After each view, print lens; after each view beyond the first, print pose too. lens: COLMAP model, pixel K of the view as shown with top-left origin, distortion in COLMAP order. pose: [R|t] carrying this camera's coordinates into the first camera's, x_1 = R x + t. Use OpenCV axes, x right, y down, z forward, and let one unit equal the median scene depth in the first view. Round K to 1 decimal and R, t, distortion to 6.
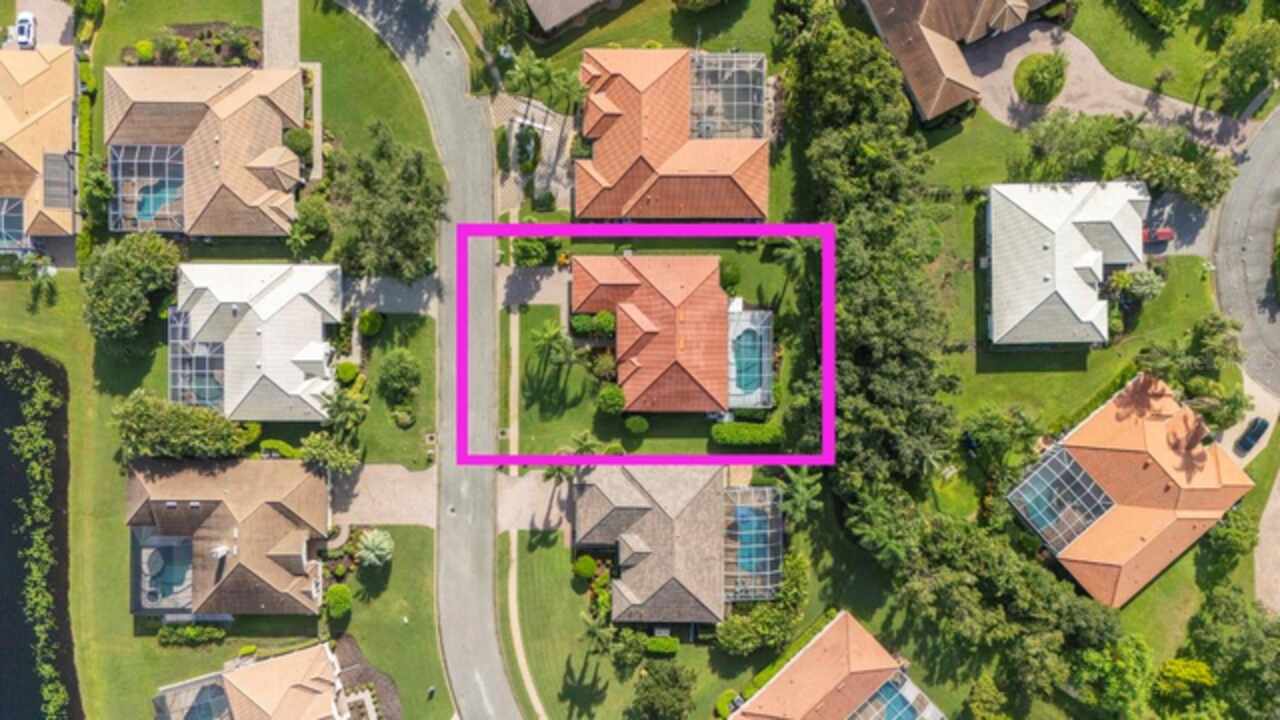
lens RADIAL K [[969.4, 0, 641.1], [0, 969.4, 362.1], [0, 0, 1]] dist [0.054998, -0.004424]
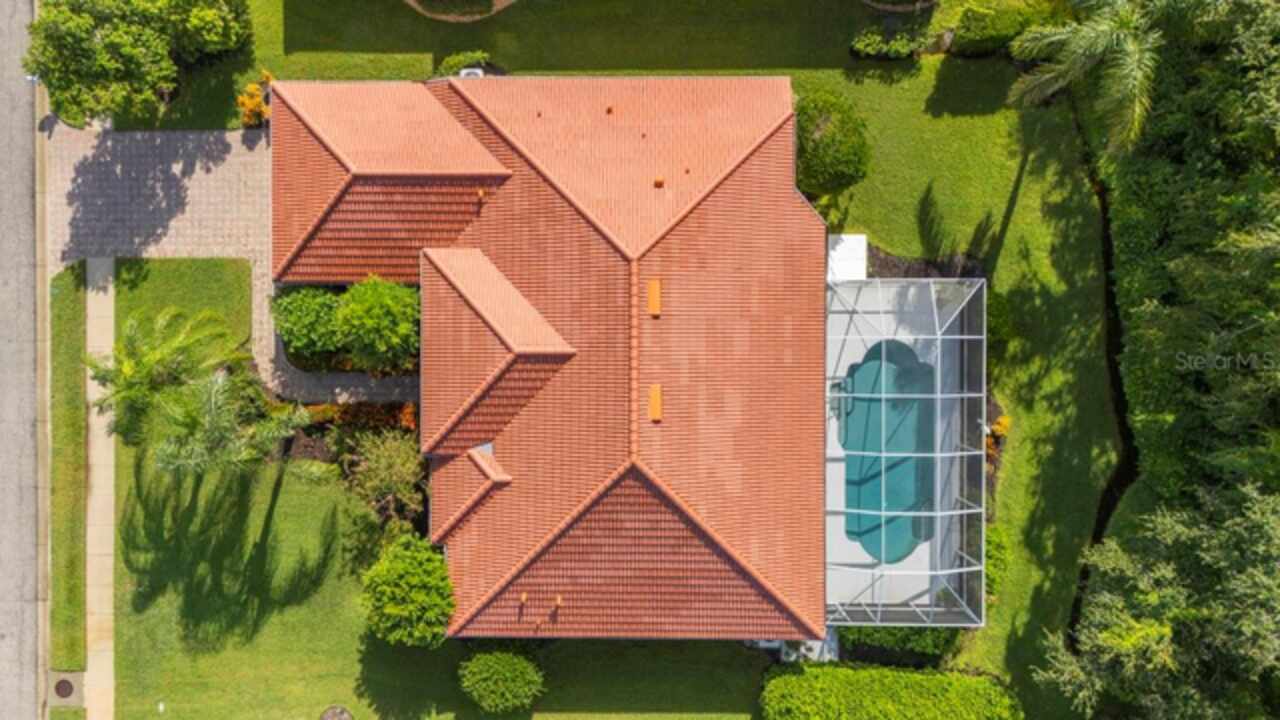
lens RADIAL K [[969.4, 0, 642.6], [0, 969.4, 353.0], [0, 0, 1]] dist [0.054998, -0.004424]
pose [[0.999999, -0.000444, 0.000904, 0.036982], [0.000448, 0.999986, -0.005214, -0.029514], [-0.000901, 0.005214, 0.999986, 0.716984]]
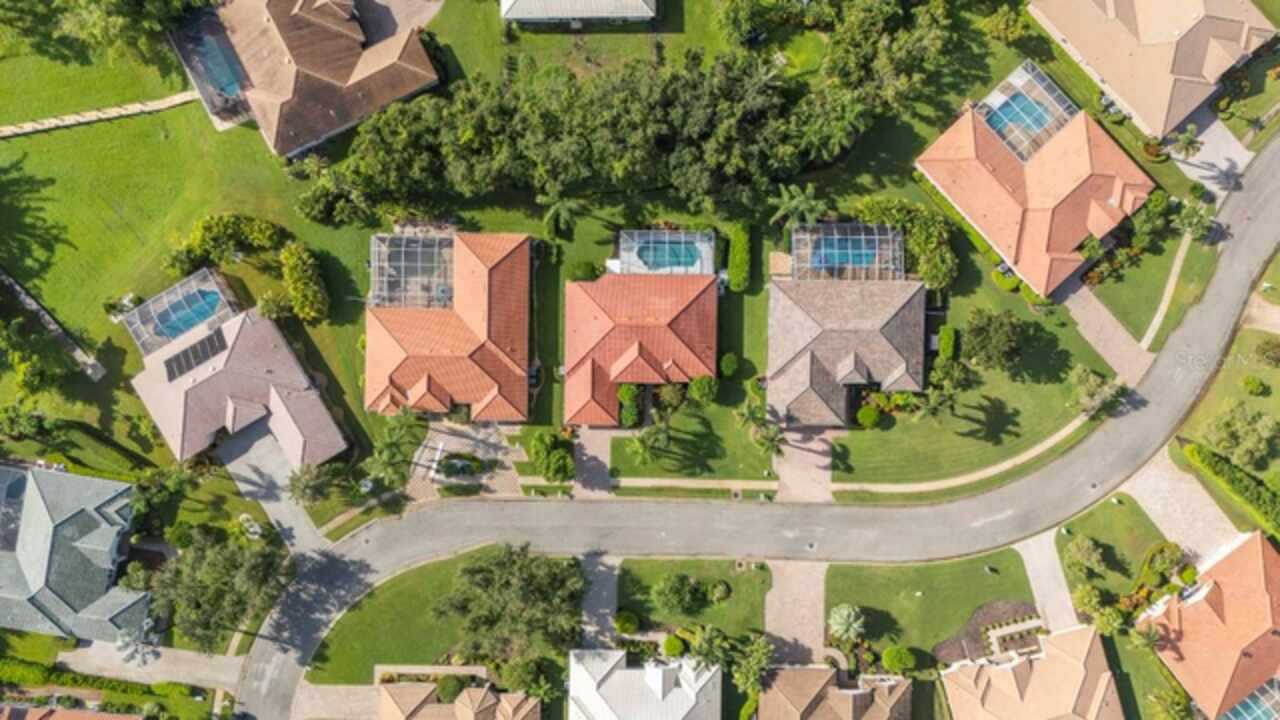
lens RADIAL K [[969.4, 0, 636.4], [0, 969.4, 354.9], [0, 0, 1]] dist [0.054998, -0.004424]
pose [[0.013850, -0.999898, 0.003429, 0.000372], [0.999362, 0.013729, -0.032983, 0.000061], [0.032932, 0.003883, 0.999450, -0.025931]]
